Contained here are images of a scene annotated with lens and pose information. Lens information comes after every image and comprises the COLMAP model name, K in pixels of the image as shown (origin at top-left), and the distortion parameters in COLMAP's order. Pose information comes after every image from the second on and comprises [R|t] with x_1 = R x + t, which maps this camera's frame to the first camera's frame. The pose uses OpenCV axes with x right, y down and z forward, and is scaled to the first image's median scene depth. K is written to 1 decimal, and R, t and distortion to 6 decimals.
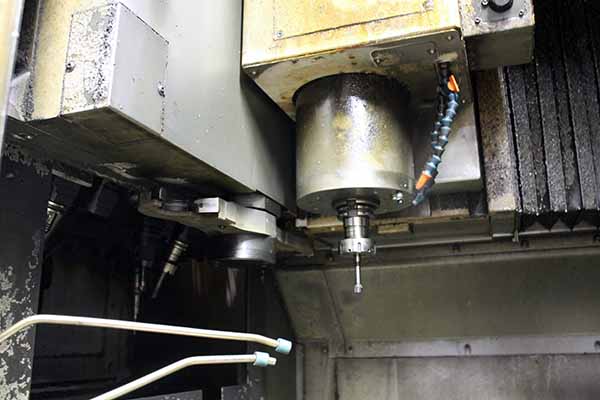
lens RADIAL K [[562.6, 0, 301.4], [0, 562.6, 196.8], [0, 0, 1]] dist [-0.090304, 0.000000]
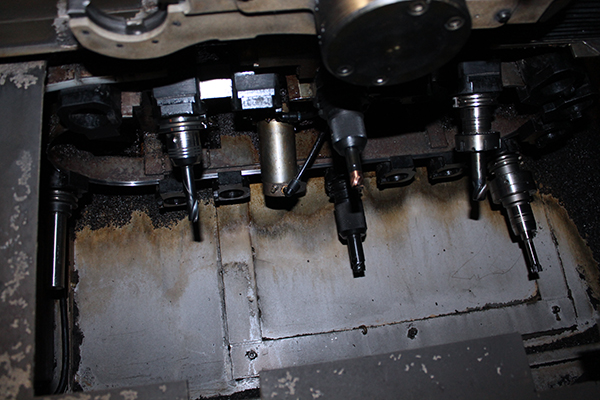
lens RADIAL K [[502.0, 0, 299.3], [0, 502.0, 199.7], [0, 0, 1]] dist [-0.166688, 0.142895]
pose [[0.402721, -0.321575, -0.856975, 0.180257], [0.347733, 0.919811, -0.181742, 0.307206], [0.846698, -0.224807, 0.482249, 0.813888]]
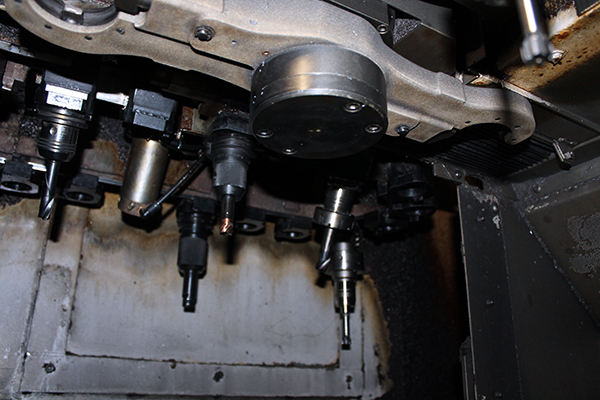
lens RADIAL K [[502.0, 0, 290.3], [0, 502.0, 198.6], [0, 0, 1]] dist [-0.166688, 0.142895]
pose [[0.748155, -0.197895, -0.633326, 0.153145], [0.133553, 0.979866, -0.148410, 0.260108], [0.649945, 0.026450, 0.759521, 0.737495]]
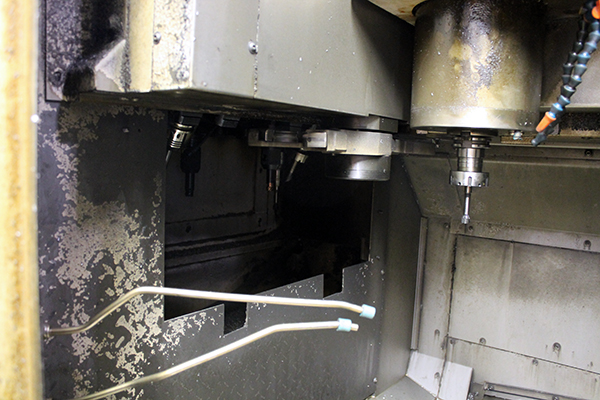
lens RADIAL K [[502.0, 0, 302.1], [0, 502.0, 200.3], [0, 0, 1]] dist [-0.166688, 0.142895]
pose [[0.956131, 0.079793, -0.281862, 0.070084], [0.021897, 0.940028, 0.340394, -0.182017], [0.292119, -0.331633, 0.897043, 0.139132]]
